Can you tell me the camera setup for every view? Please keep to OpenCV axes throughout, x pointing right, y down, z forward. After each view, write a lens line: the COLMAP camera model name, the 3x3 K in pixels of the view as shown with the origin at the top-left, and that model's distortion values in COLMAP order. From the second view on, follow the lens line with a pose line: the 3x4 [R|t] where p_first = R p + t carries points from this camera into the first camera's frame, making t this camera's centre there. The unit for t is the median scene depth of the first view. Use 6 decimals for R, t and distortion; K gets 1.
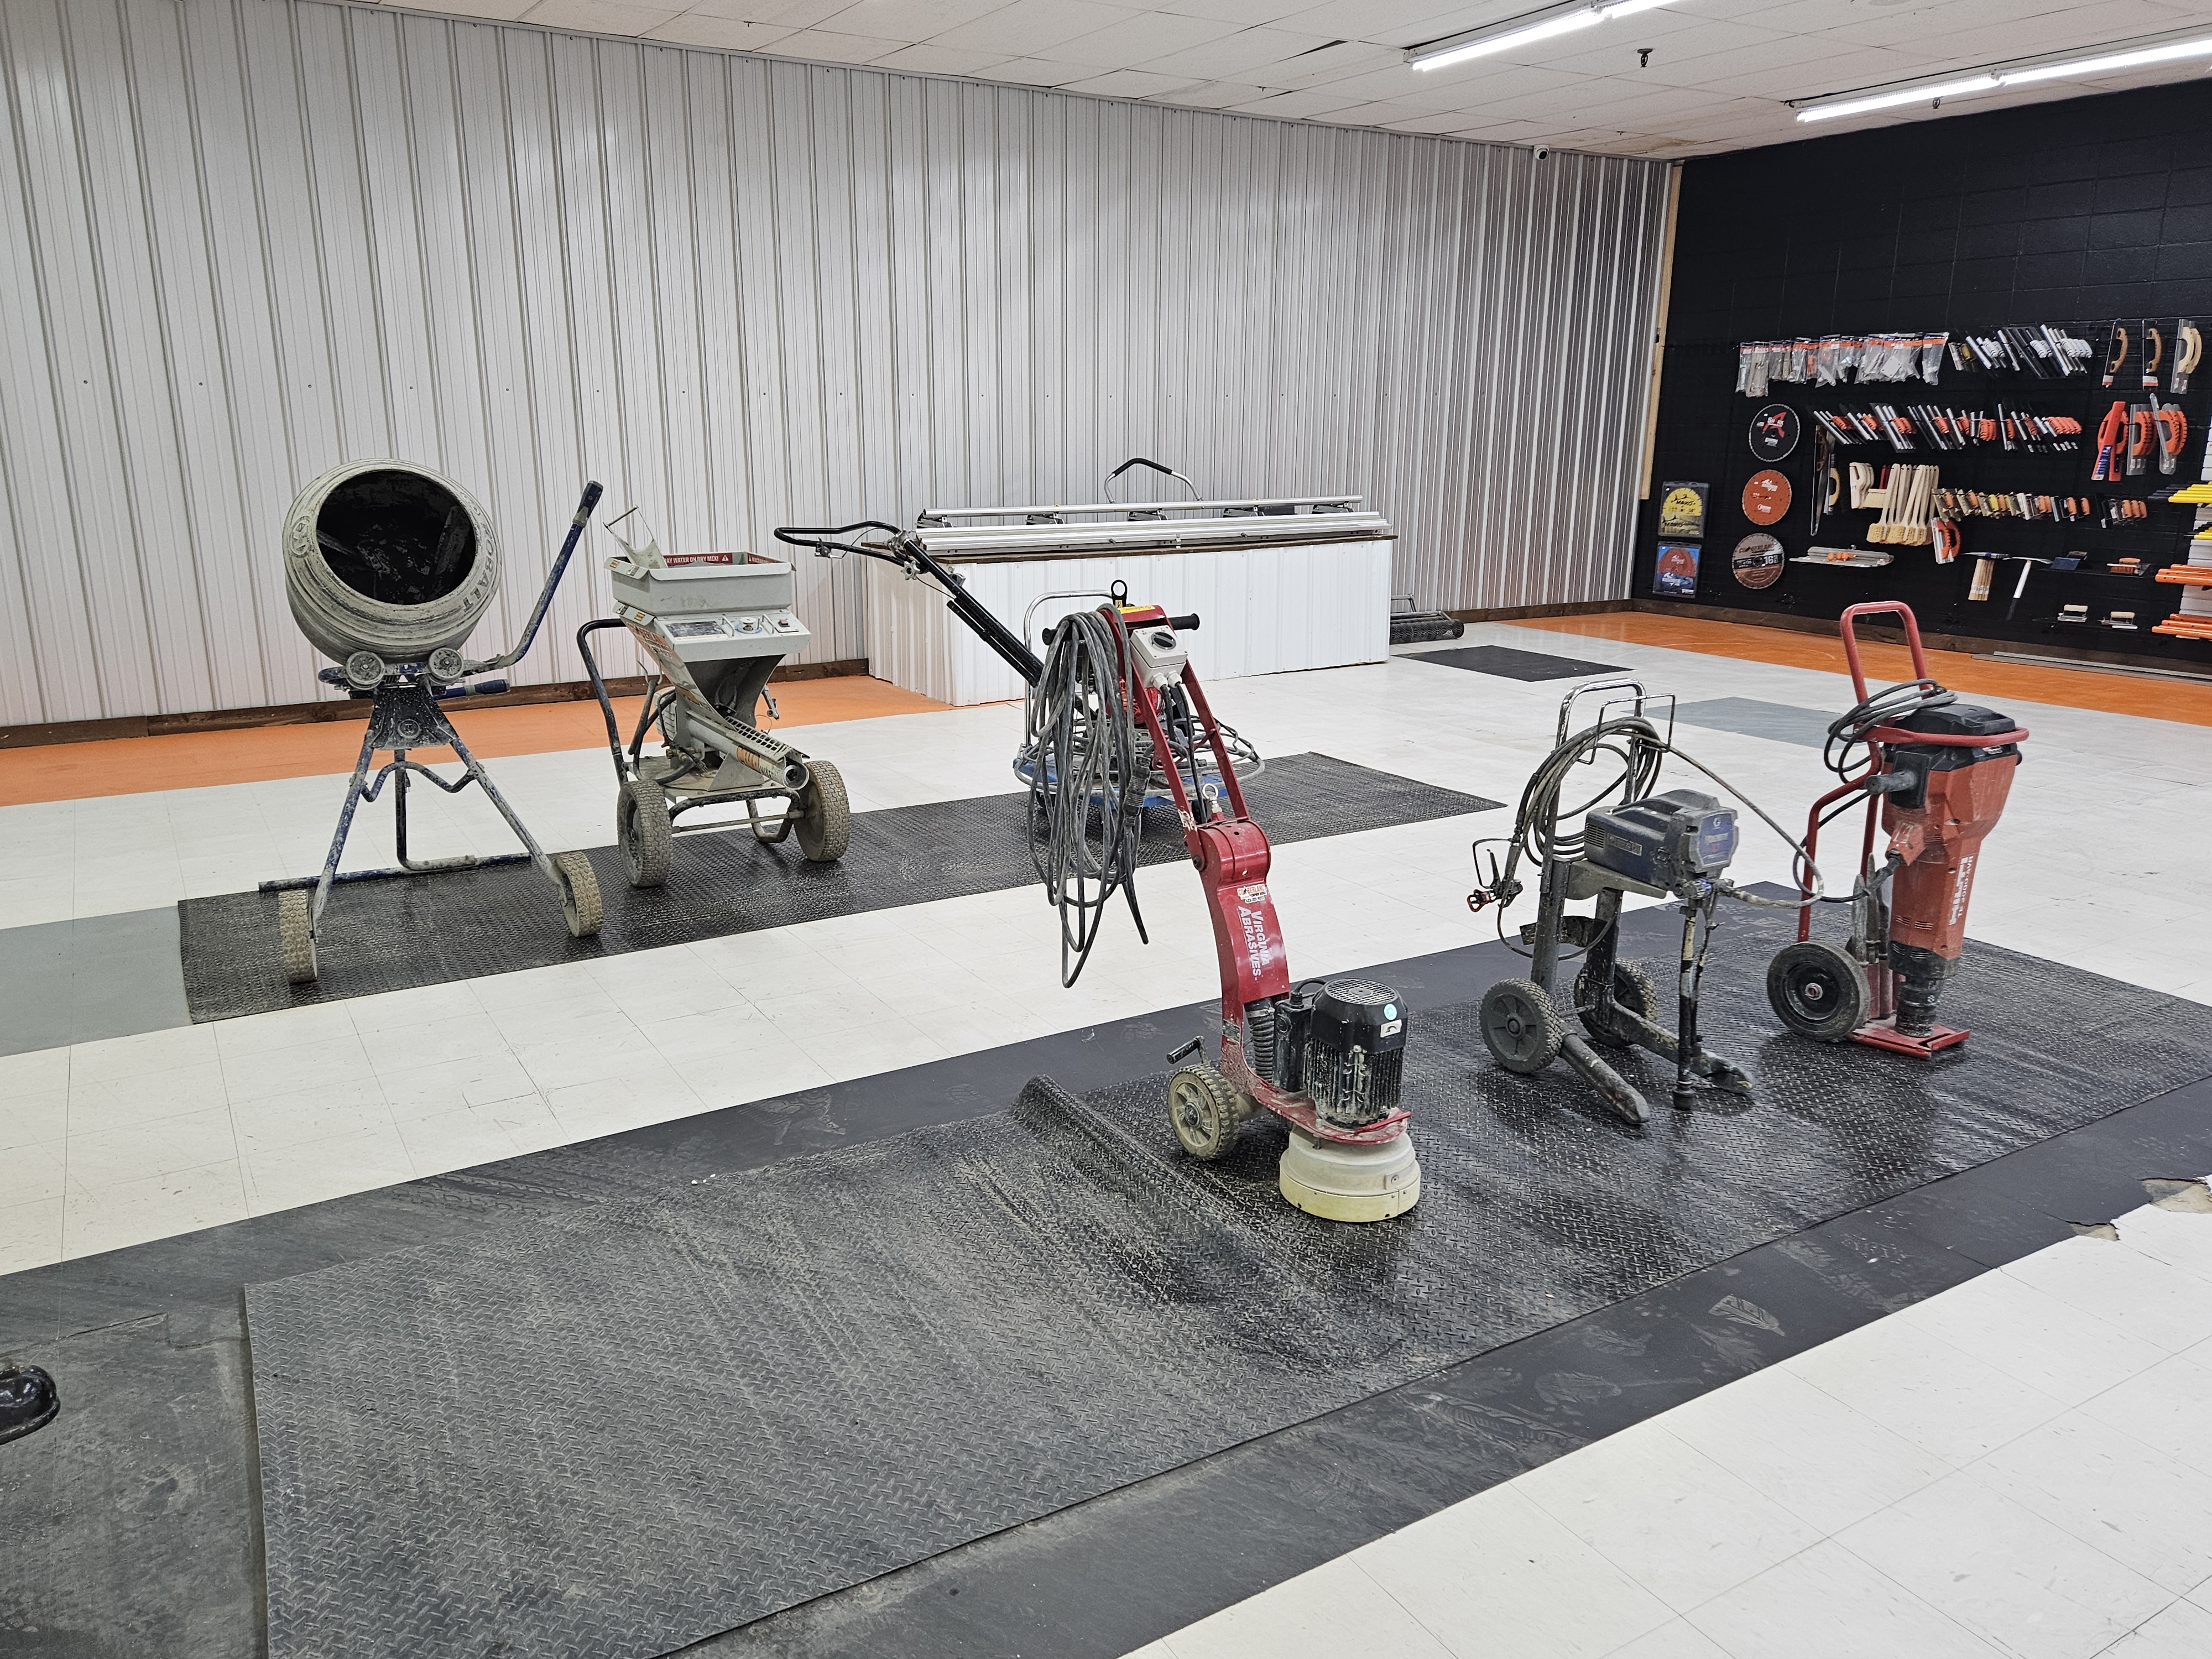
lens RADIAL K [[1497.1, 0, 1109.8], [0, 1497.1, 814.8], [0, 0, 1]] dist [0.074004, -0.053183]
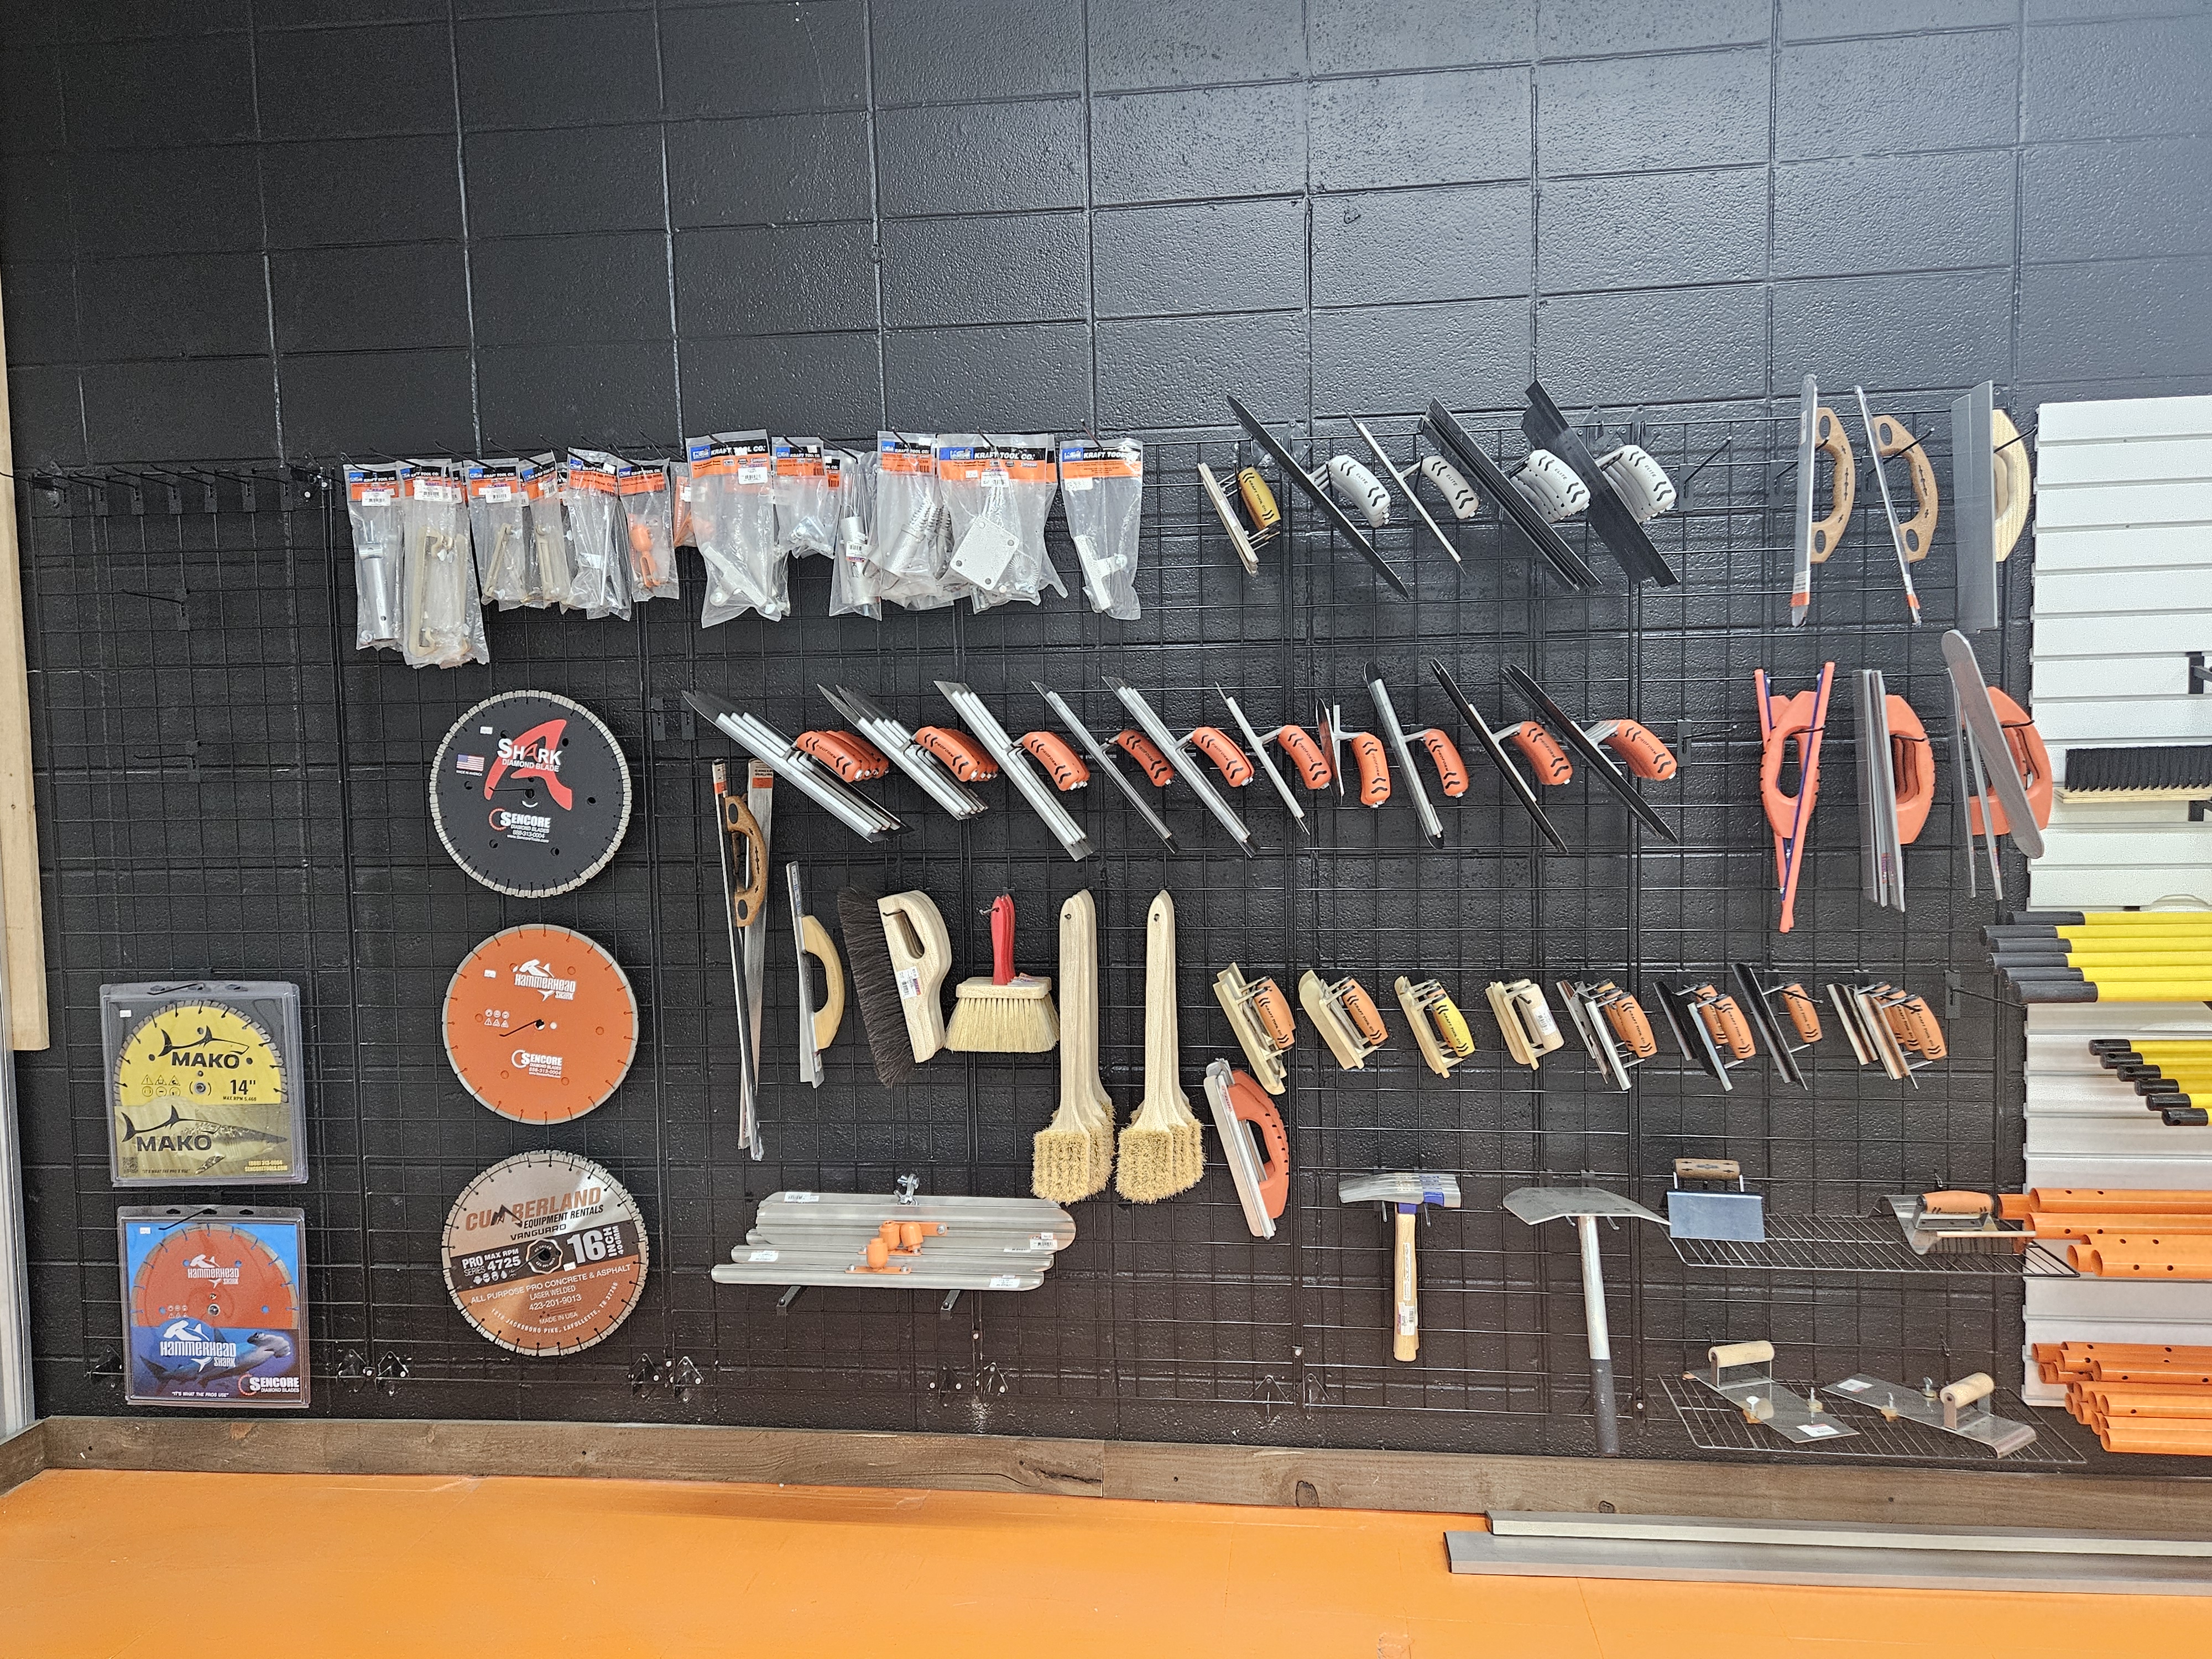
lens RADIAL K [[1497.1, 0, 1100.3], [0, 1497.1, 818.1], [0, 0, 1]] dist [0.074004, -0.053183]
pose [[0.605841, -0.060324, 0.793295, 0.287110], [0.222700, 0.970119, -0.096306, -0.200669], [-0.763781, 0.235013, 0.601172, 0.769629]]
